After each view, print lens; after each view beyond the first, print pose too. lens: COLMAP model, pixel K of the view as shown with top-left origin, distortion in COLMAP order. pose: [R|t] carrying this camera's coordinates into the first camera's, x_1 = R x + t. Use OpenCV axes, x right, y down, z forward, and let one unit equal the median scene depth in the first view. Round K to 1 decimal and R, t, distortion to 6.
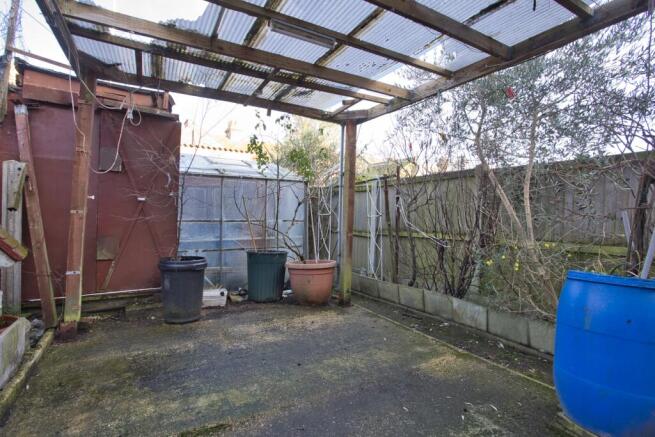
lens RADIAL K [[325.1, 0, 328.3], [0, 325.1, 208.5], [0, 0, 1]] dist [-0.000607, -0.000124]
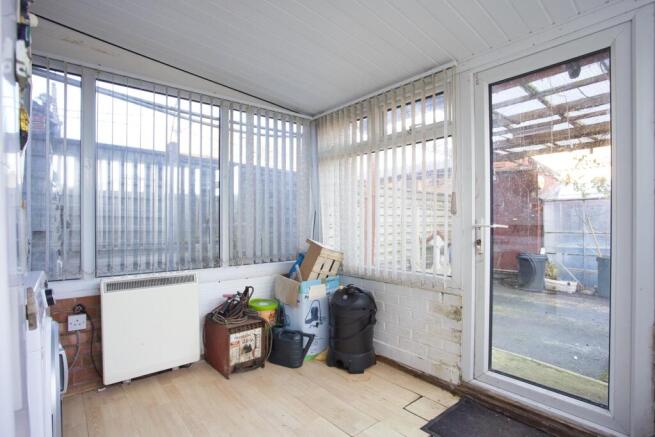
lens RADIAL K [[334.5, 0, 327.5], [0, 334.5, 218.5], [0, 0, 1]] dist [0.000065, -0.000007]
pose [[0.165976, -0.031554, -0.985625, 0.976337], [0.007256, 0.999500, -0.030776, 0.015532], [0.986103, -0.002043, 0.166122, -0.290759]]
